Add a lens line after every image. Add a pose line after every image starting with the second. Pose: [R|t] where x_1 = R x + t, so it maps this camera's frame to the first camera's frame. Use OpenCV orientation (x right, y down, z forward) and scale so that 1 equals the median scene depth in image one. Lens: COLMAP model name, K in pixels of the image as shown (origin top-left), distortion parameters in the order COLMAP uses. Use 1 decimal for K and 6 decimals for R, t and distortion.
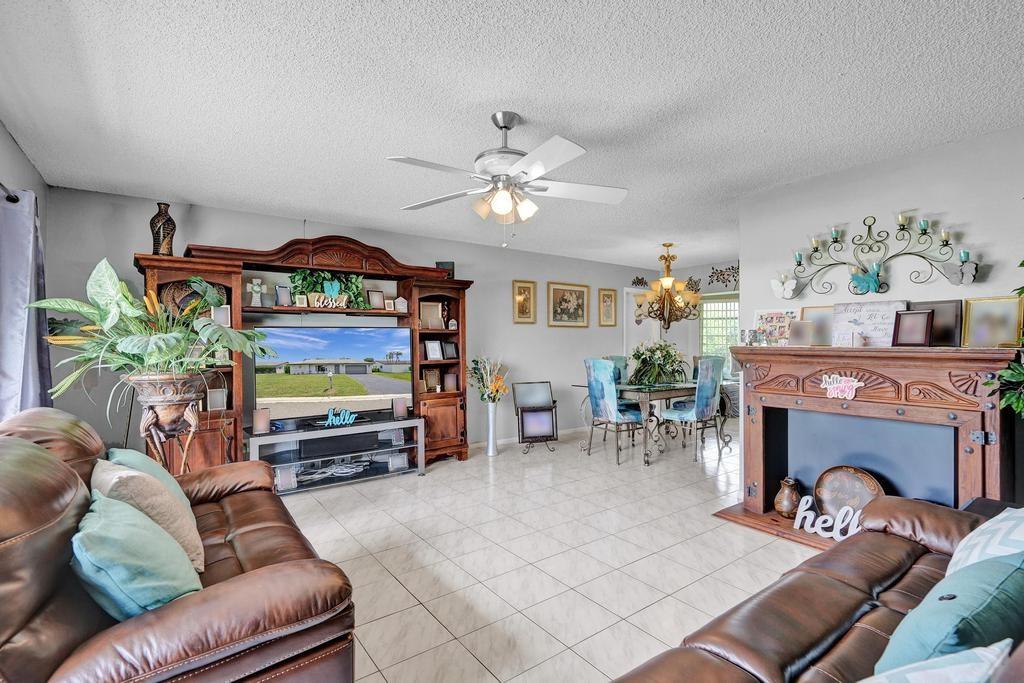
lens RADIAL K [[476.1, 0, 510.0], [0, 476.1, 341.6], [0, 0, 1]] dist [-0.006869, 0.001154]
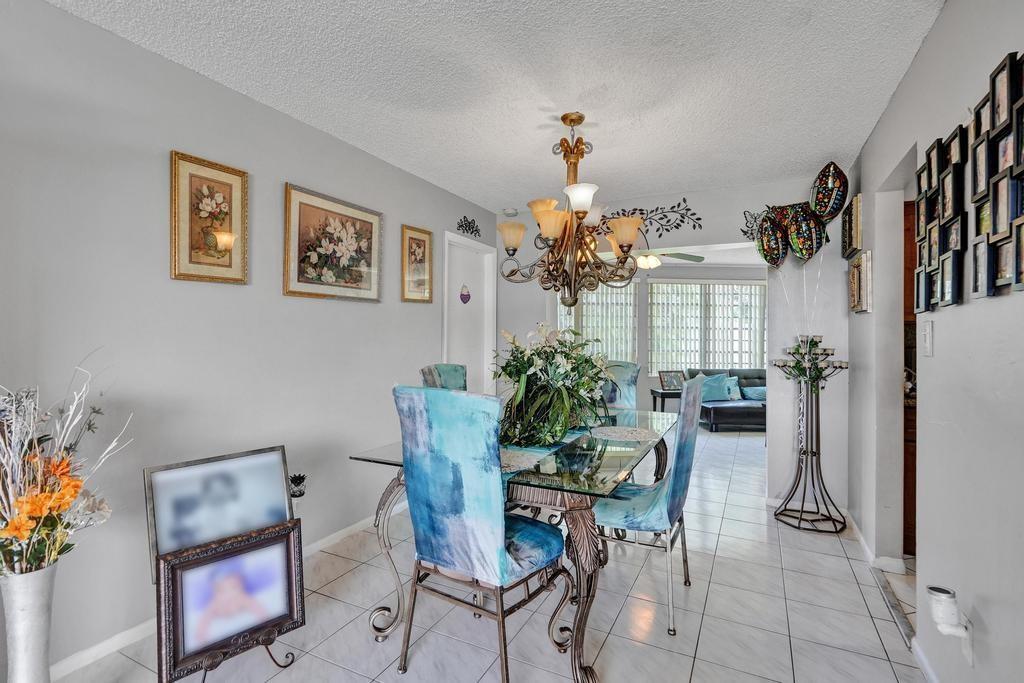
lens RADIAL K [[476.1, 0, 503.9], [0, 476.1, 334.1], [0, 0, 1]] dist [-0.006869, 0.001154]
pose [[0.888210, 0.007949, 0.459369, 0.067056], [-0.009529, 0.999954, 0.001121, 0.000199], [-0.459339, -0.005373, 0.888245, 0.616975]]
